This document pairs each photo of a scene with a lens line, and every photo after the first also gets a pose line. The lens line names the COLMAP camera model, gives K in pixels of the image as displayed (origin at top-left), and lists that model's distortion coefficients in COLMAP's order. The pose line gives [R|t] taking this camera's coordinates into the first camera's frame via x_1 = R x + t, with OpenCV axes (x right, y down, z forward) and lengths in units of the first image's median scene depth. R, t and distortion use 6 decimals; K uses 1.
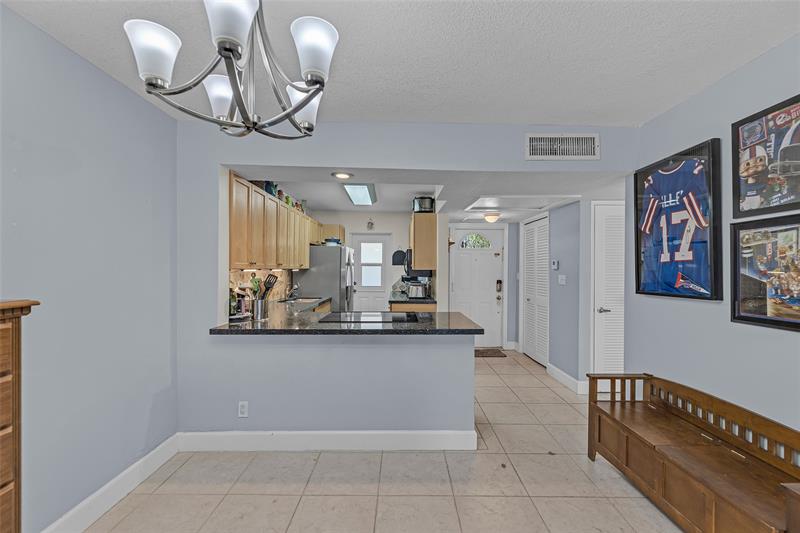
lens RADIAL K [[331.0, 0, 401.5], [0, 331.0, 270.4], [0, 0, 1]] dist [-0.002361, -0.000324]
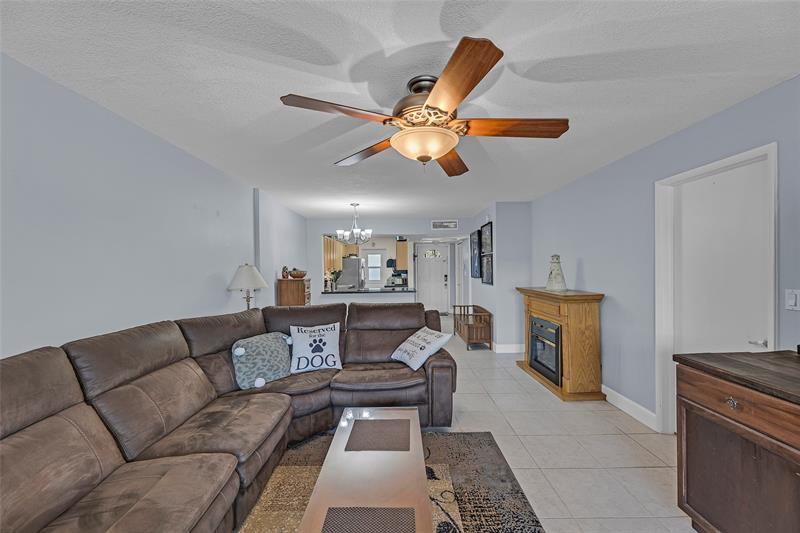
lens RADIAL K [[331.0, 0, 401.5], [0, 331.0, 270.4], [0, 0, 1]] dist [-0.002361, -0.000324]
pose [[0.999851, -0.016903, 0.003410, 0.053560], [0.016902, 0.999857, 0.000386, -0.000030], [-0.003416, -0.000328, 0.999994, -0.880596]]
